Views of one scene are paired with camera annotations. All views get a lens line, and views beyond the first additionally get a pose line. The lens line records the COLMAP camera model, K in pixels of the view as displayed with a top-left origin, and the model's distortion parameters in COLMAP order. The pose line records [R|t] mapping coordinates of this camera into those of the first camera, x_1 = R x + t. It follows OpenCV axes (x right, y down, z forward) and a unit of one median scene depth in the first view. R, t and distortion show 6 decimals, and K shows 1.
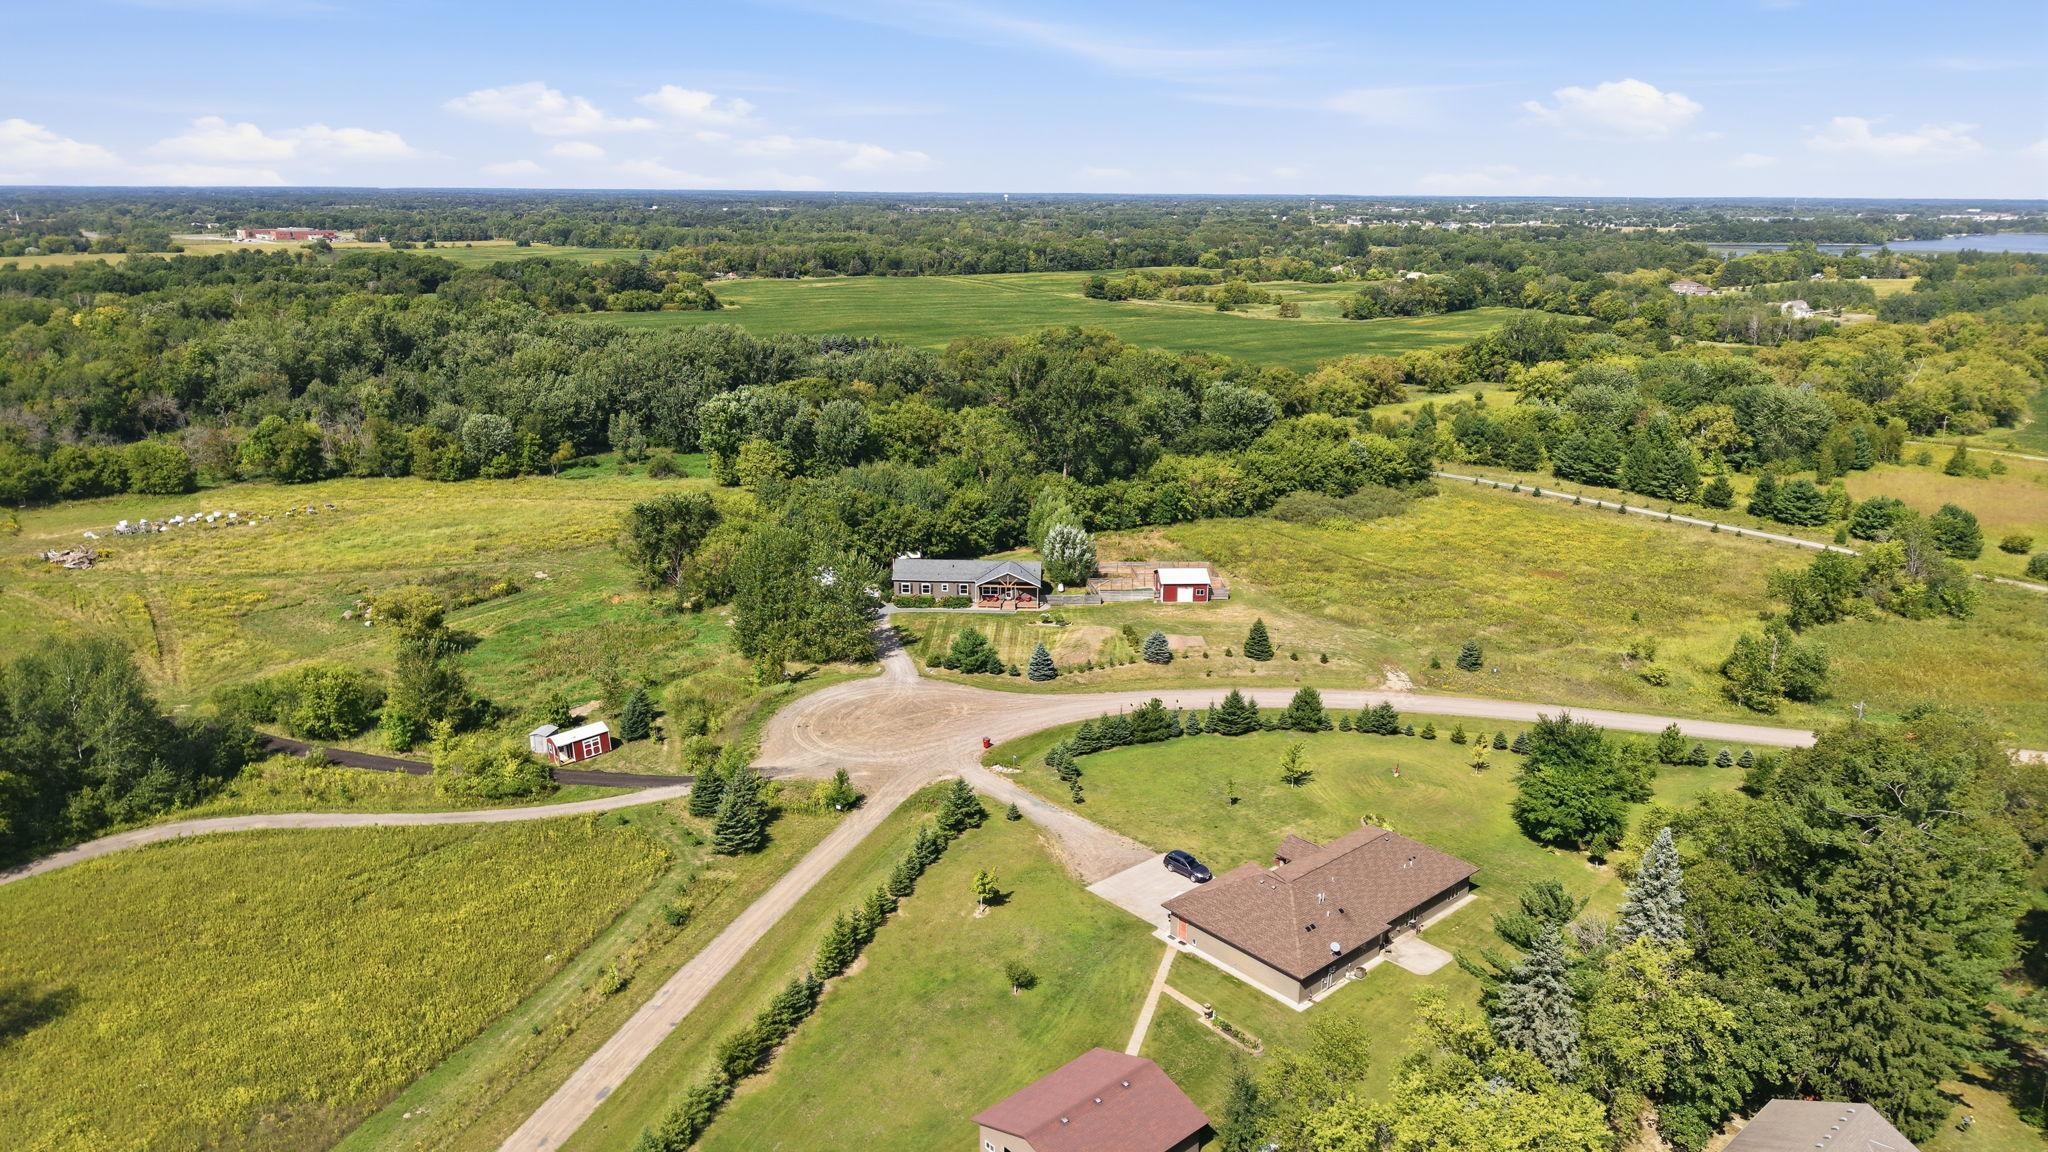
lens RADIAL K [[1565.0, 0, 1024.0], [0, 1565.0, 576.0], [0, 0, 1]] dist [0.170684, -0.000699]
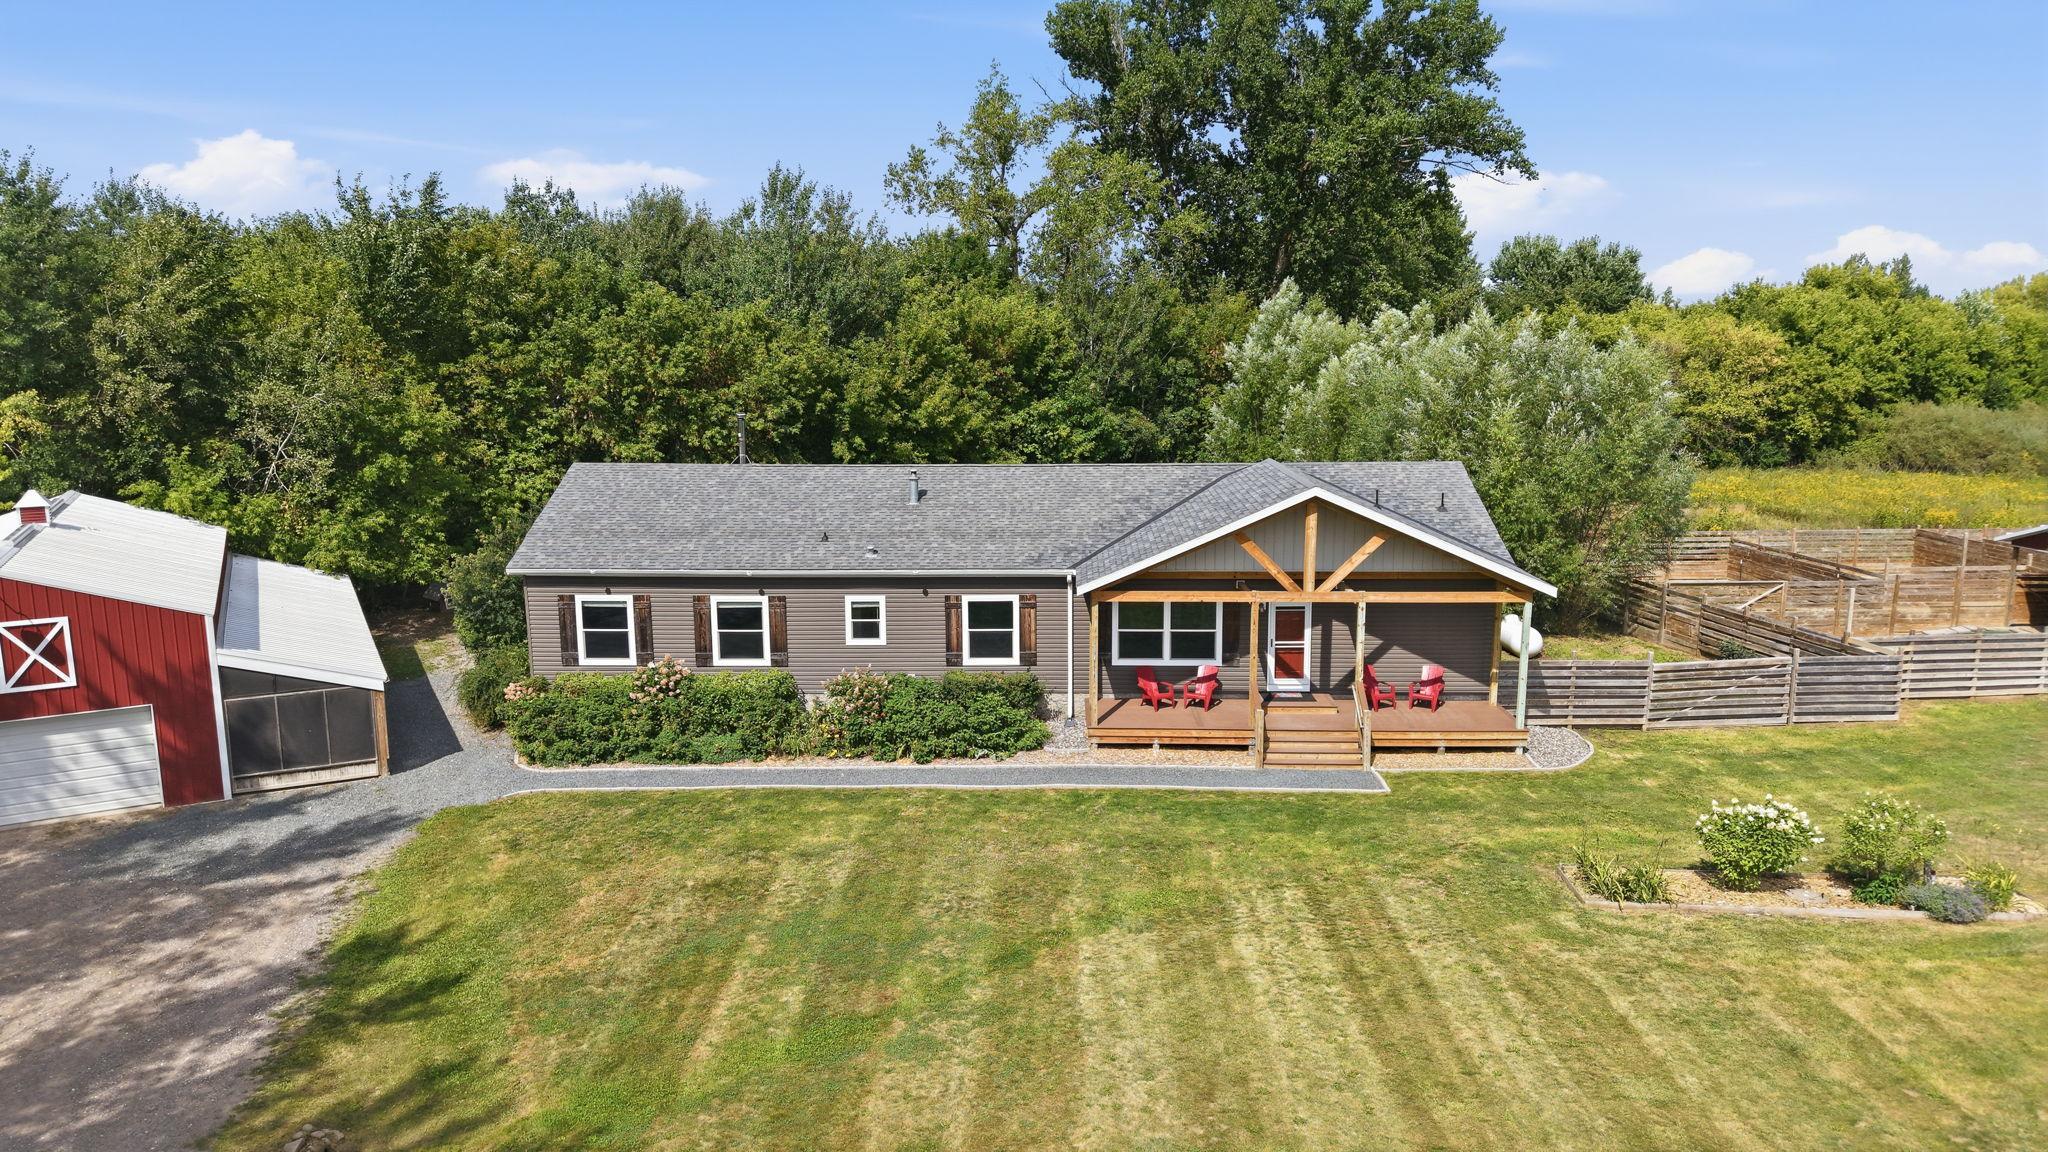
lens RADIAL K [[1404.3, 0, 1024.0], [0, 1404.3, 576.0], [0, 0, 1]] dist [0.047982, -0.034175]
pose [[0.999759, -0.013752, 0.017119, -0.037982], [0.015373, 0.995023, -0.098450, 0.016743], [-0.015679, 0.098690, 0.994995, 0.874517]]
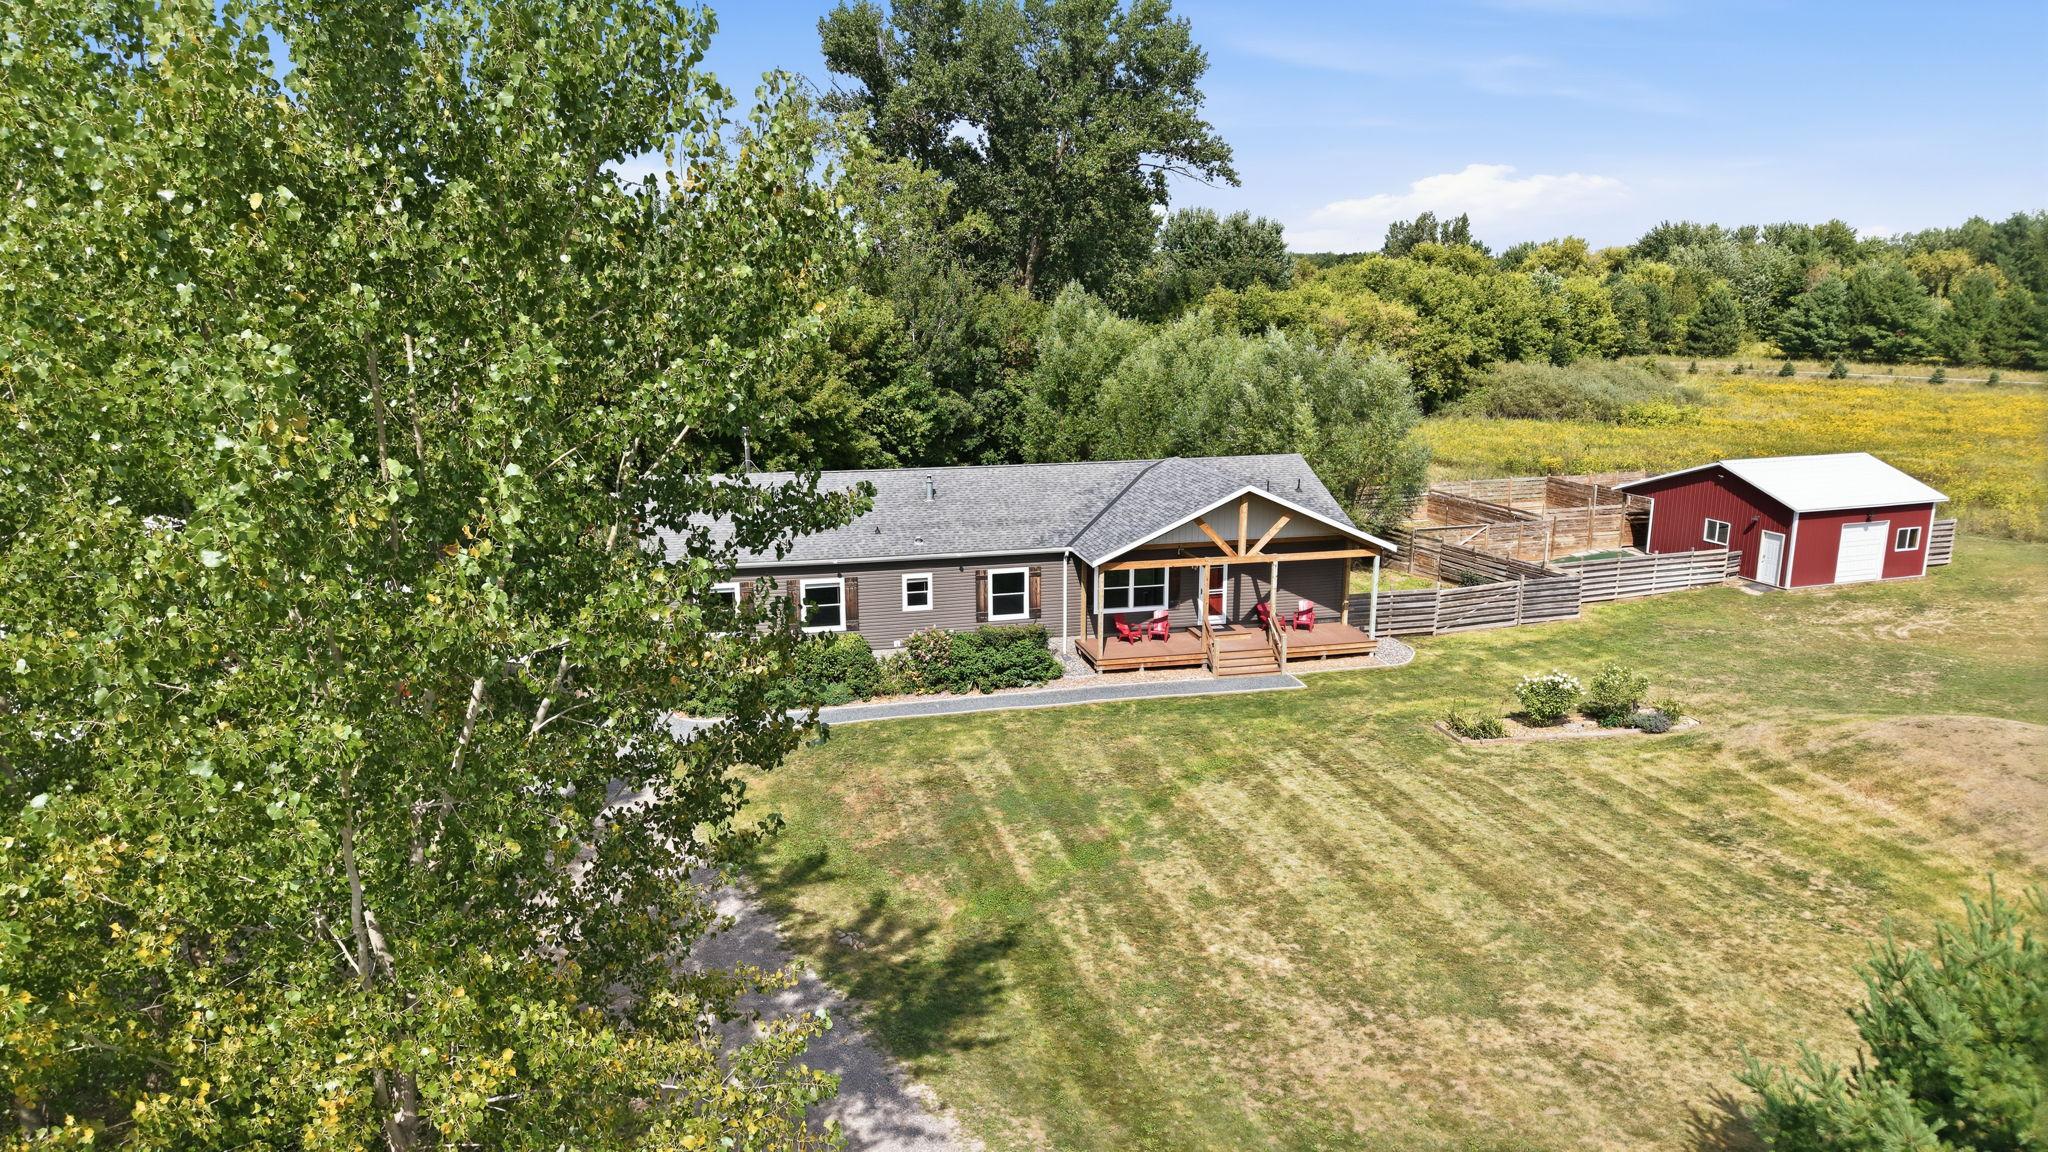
lens RADIAL K [[1404.3, 0, 1024.0], [0, 1404.3, 576.0], [0, 0, 1]] dist [0.047982, -0.034175]
pose [[0.959678, -0.069144, 0.272465, -0.086908], [0.082321, 0.995911, -0.037218, 0.013257], [-0.268778, 0.058147, 0.961446, 0.831763]]
